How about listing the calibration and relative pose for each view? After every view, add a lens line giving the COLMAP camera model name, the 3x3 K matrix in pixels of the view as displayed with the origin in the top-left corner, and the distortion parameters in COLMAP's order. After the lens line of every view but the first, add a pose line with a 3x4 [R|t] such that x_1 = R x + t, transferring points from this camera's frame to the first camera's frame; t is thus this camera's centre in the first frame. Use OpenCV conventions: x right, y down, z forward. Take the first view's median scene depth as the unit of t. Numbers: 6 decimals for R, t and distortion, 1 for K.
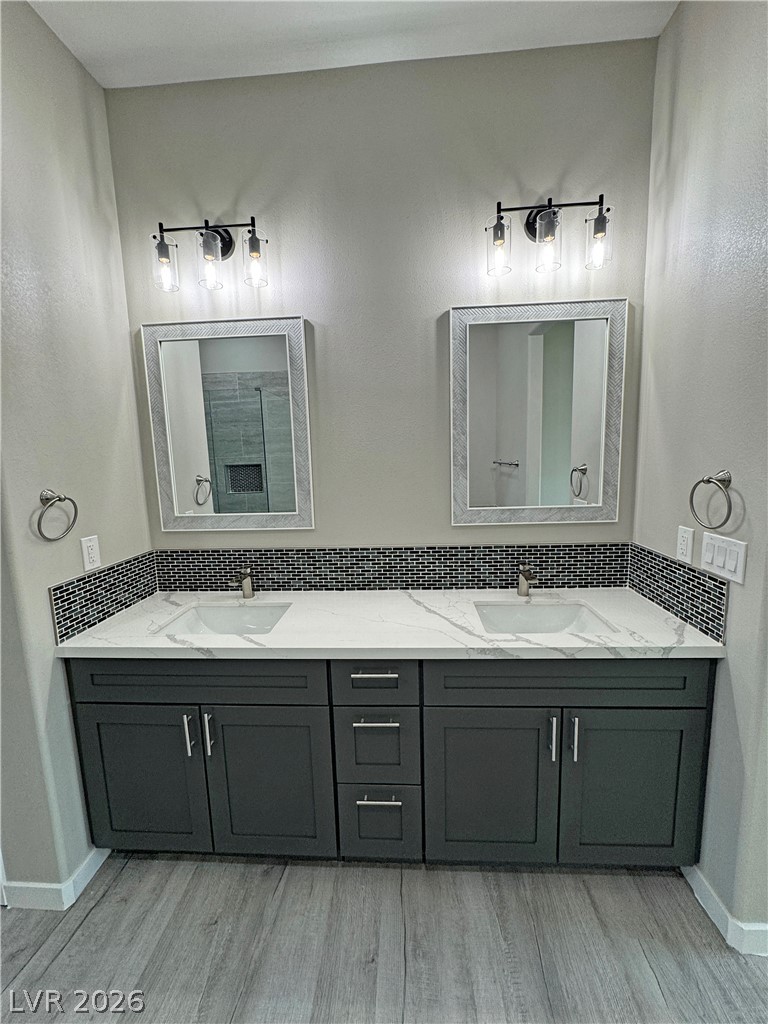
lens RADIAL K [[405.2, 0, 386.5], [0, 405.2, 508.1], [0, 0, 1]] dist [-0.000418, -0.000003]
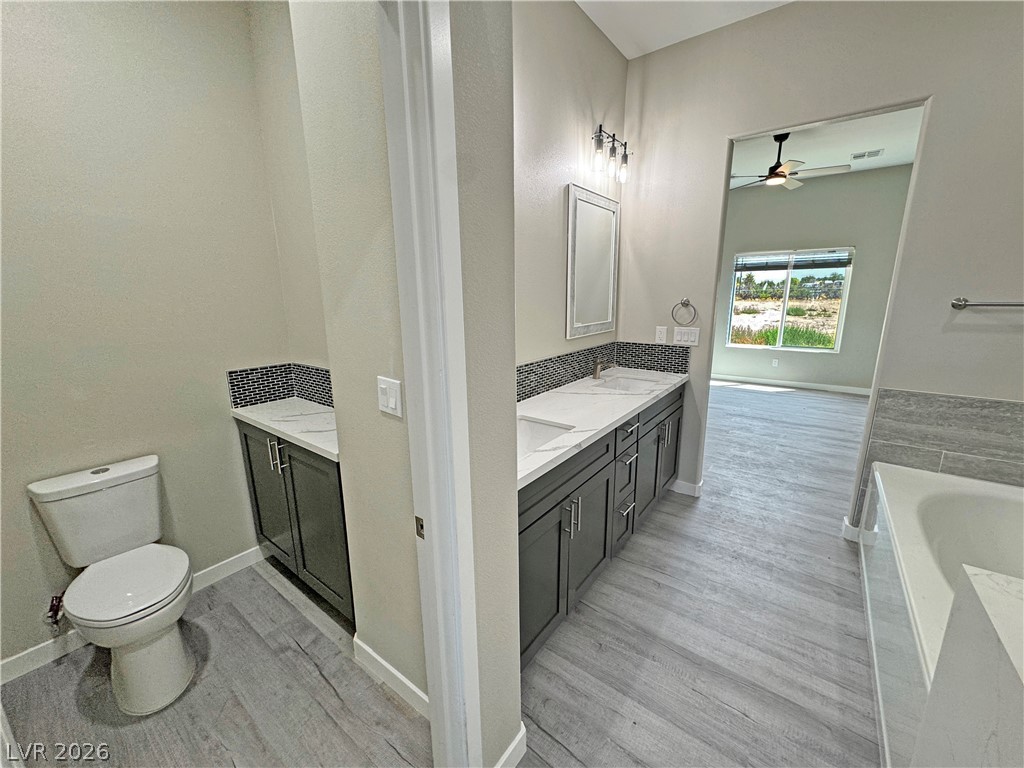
lens RADIAL K [[405.2, 0, 514.8], [0, 405.2, 383.6], [0, 0, 1]] dist [-0.000418, -0.000003]
pose [[0.553600, -0.156553, 0.817935, -1.487928], [0.098570, 0.987585, 0.122310, 0.007241], [-0.826928, 0.012913, 0.562159, 0.476902]]
